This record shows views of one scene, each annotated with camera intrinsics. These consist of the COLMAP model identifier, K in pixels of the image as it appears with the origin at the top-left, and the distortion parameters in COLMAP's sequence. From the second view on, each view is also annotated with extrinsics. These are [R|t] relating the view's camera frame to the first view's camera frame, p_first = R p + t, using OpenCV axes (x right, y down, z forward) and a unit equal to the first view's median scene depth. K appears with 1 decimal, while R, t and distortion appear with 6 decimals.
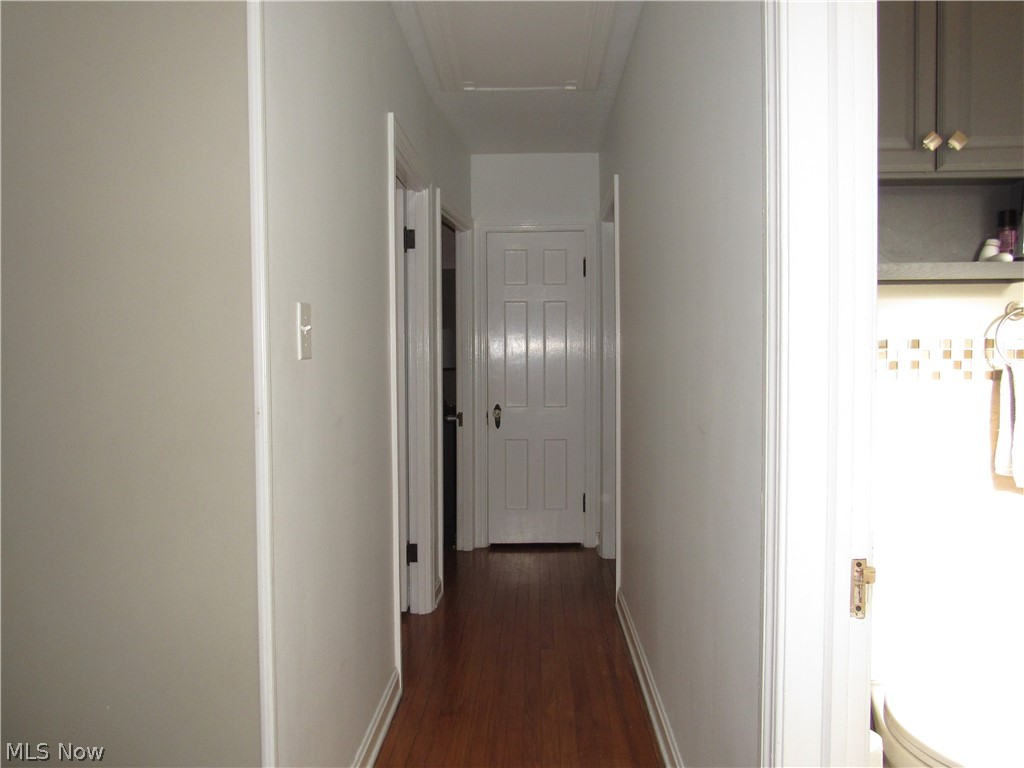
lens RADIAL K [[737.3, 0, 516.4], [0, 737.3, 380.7], [0, 0, 1]] dist [-0.004525, -0.007290]
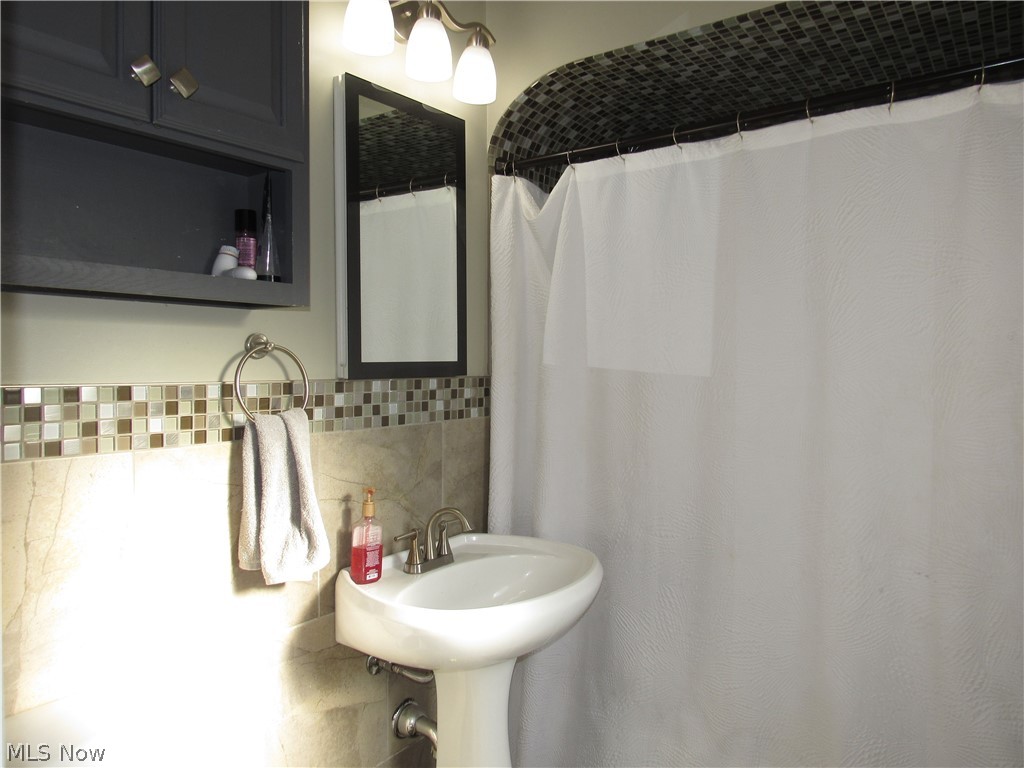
lens RADIAL K [[737.3, 0, 515.6], [0, 737.3, 379.2], [0, 0, 1]] dist [-0.004525, -0.007290]
pose [[0.562039, -0.003960, 0.827101, 0.206786], [0.020752, 0.999741, -0.009315, -0.049281], [-0.826850, 0.022399, 0.561976, 0.362382]]
